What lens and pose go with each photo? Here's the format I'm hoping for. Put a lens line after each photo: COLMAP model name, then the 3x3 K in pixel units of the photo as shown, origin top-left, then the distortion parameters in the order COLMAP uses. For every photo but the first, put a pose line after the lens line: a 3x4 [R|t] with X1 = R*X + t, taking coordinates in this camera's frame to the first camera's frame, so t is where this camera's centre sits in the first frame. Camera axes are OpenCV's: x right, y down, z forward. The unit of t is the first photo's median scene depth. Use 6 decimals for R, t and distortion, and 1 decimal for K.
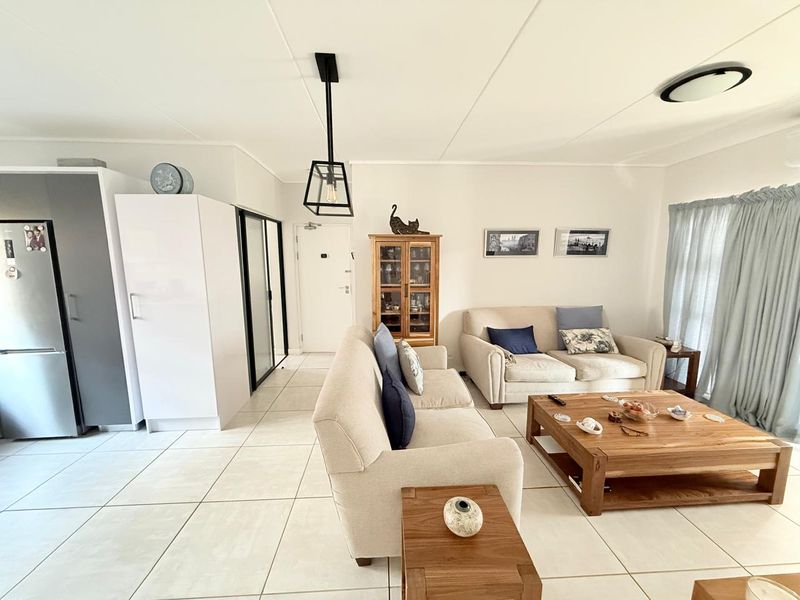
lens RADIAL K [[317.5, 0, 397.7], [0, 317.5, 300.1], [0, 0, 1]] dist [-0.001258, -0.000217]
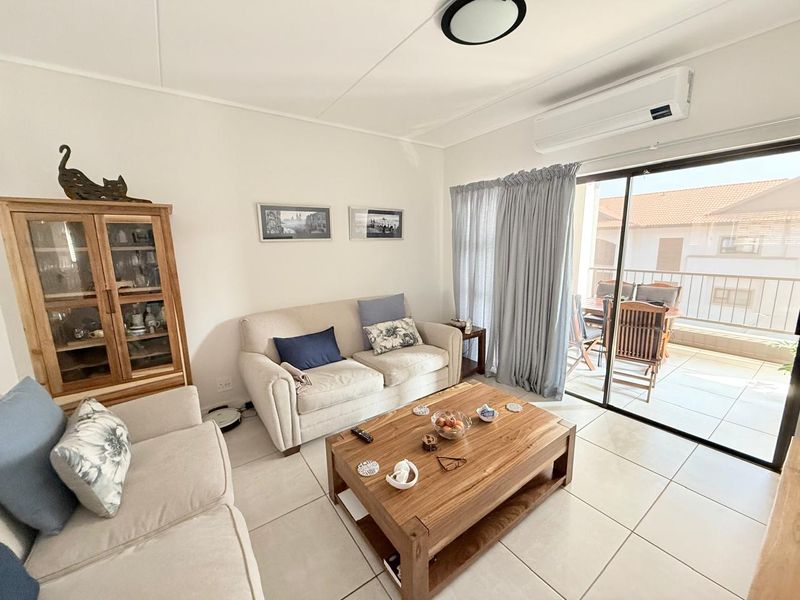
lens RADIAL K [[317.5, 0, 397.7], [0, 317.5, 300.1], [0, 0, 1]] dist [-0.001258, -0.000217]
pose [[0.847226, -0.107823, 0.520175, 0.166544], [0.091604, 0.994170, 0.056874, -0.017904], [-0.523275, -0.000535, 0.852164, 0.249187]]
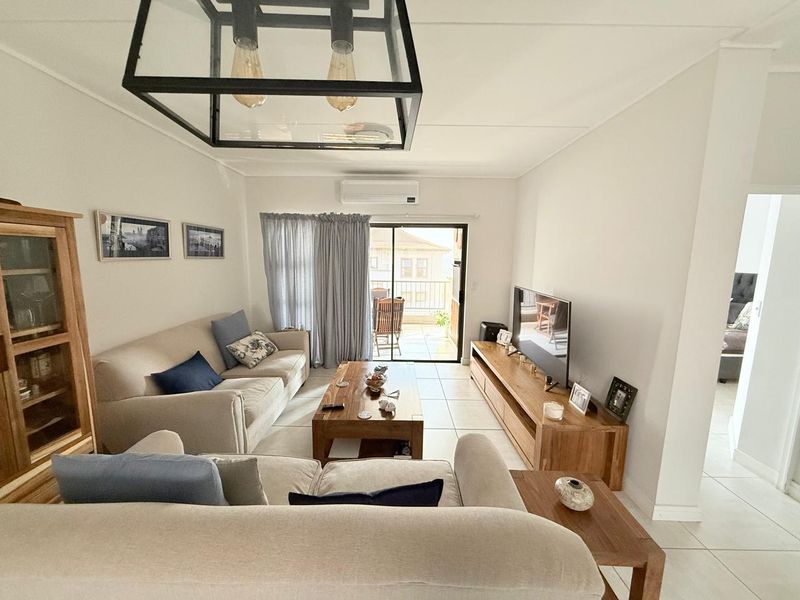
lens RADIAL K [[317.5, 0, 397.7], [0, 317.5, 300.1], [0, 0, 1]] dist [-0.001258, -0.000217]
pose [[0.062012, -0.134102, 0.989025, -0.298205], [0.131602, 0.983379, 0.125085, -0.076011], [-0.989361, 0.122401, 0.078629, 0.503780]]
